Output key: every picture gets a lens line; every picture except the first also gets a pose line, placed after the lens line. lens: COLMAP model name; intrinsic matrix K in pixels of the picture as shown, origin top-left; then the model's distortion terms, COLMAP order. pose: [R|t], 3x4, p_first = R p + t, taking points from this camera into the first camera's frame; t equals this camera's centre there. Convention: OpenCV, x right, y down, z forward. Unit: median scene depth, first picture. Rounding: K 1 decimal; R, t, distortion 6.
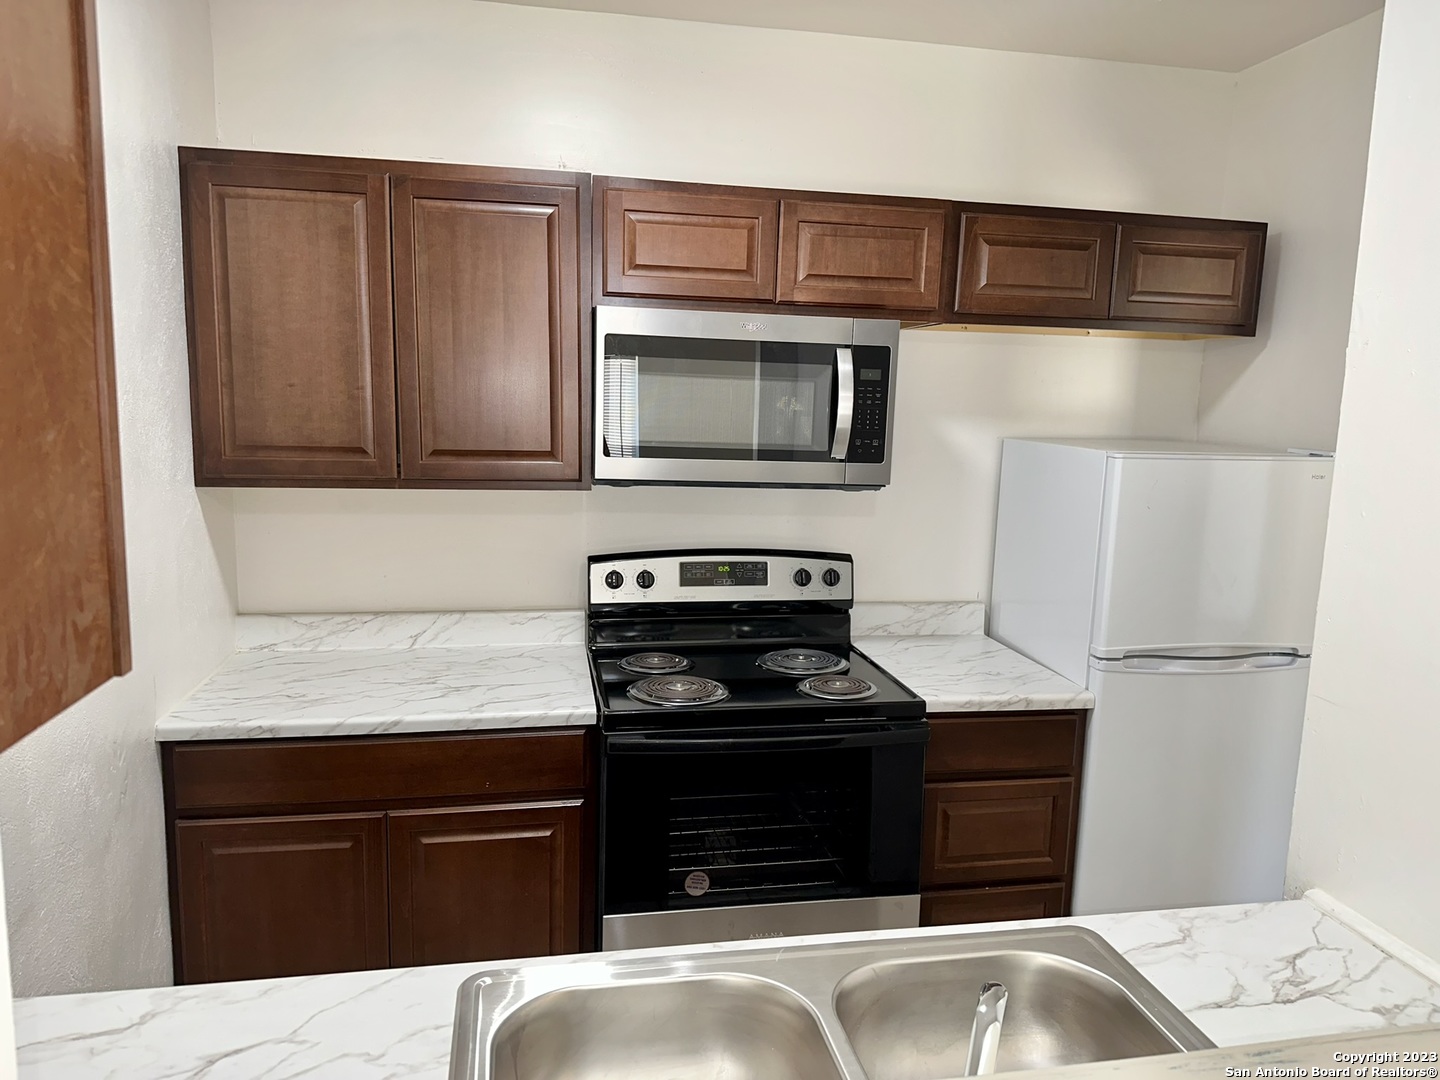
lens RADIAL K [[1000.4, 0, 721.6], [0, 1000.4, 548.7], [0, 0, 1]] dist [0.001728, -0.011063]
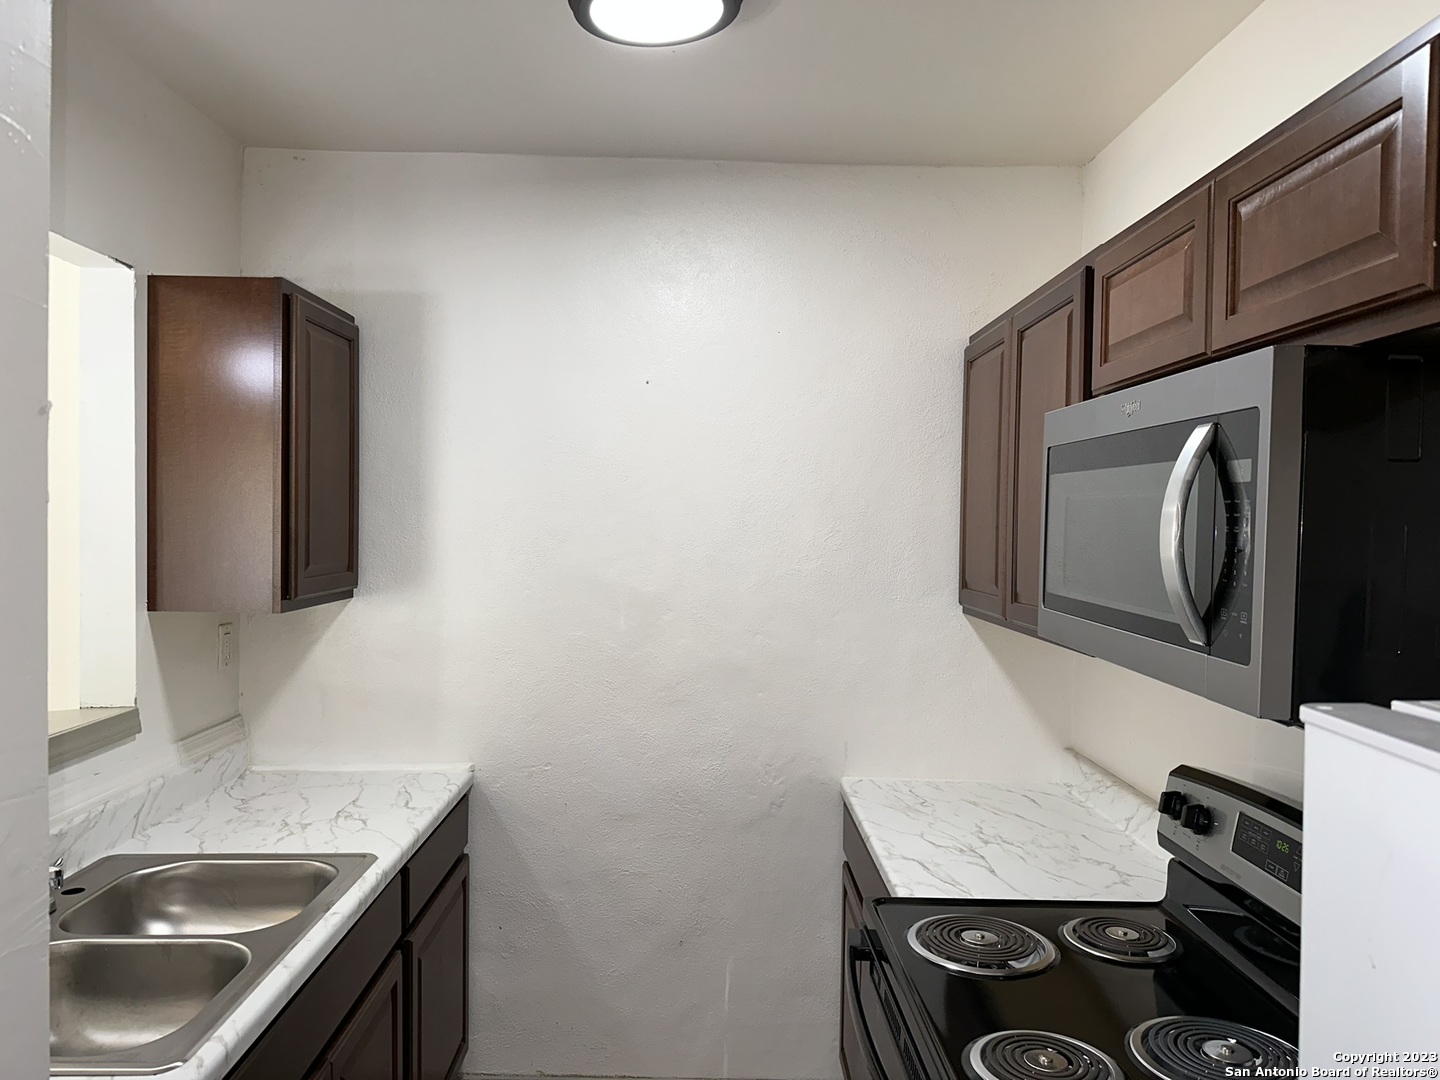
lens RADIAL K [[1000.4, 0, 719.0], [0, 1000.4, 533.1], [0, 0, 1]] dist [0.001728, -0.011063]
pose [[-0.157228, -0.017140, -0.987414, 0.643483], [-0.180410, 0.983522, 0.011655, -0.107722], [0.970944, 0.179972, -0.157729, 0.843151]]
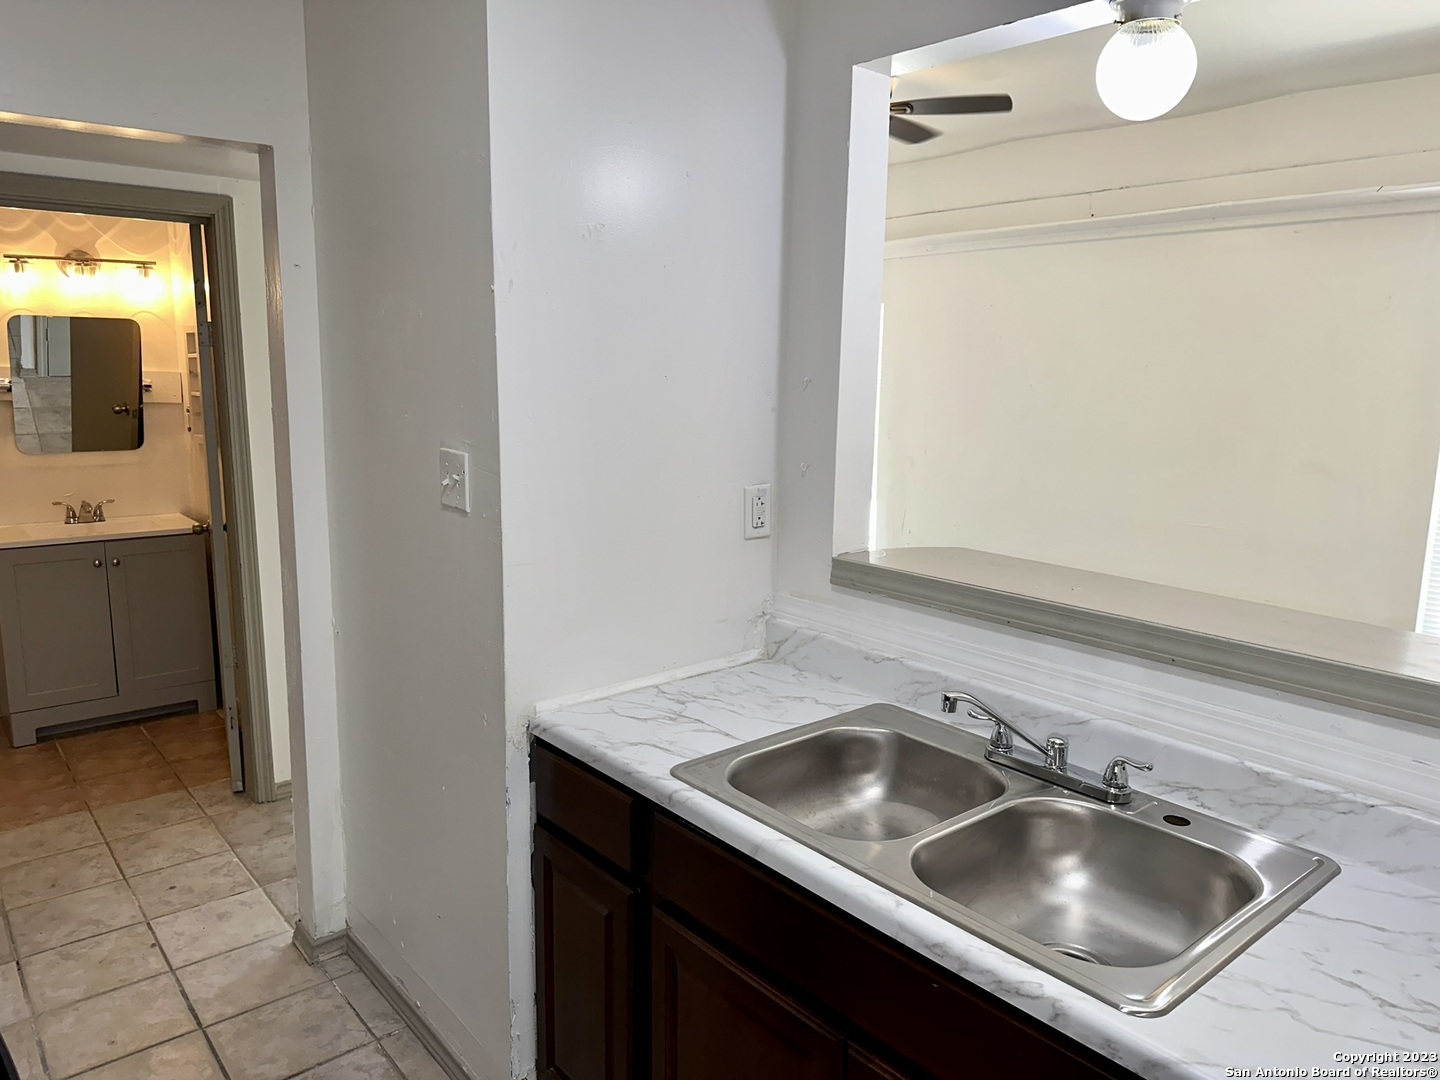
lens RADIAL K [[1000.4, 0, 716.1], [0, 1000.4, 536.7], [0, 0, 1]] dist [0.001728, -0.011063]
pose [[0.496878, 0.130369, -0.857972, 0.397141], [-0.136367, 0.988099, 0.071167, -0.059292], [0.857040, 0.081637, 0.508742, 0.590979]]
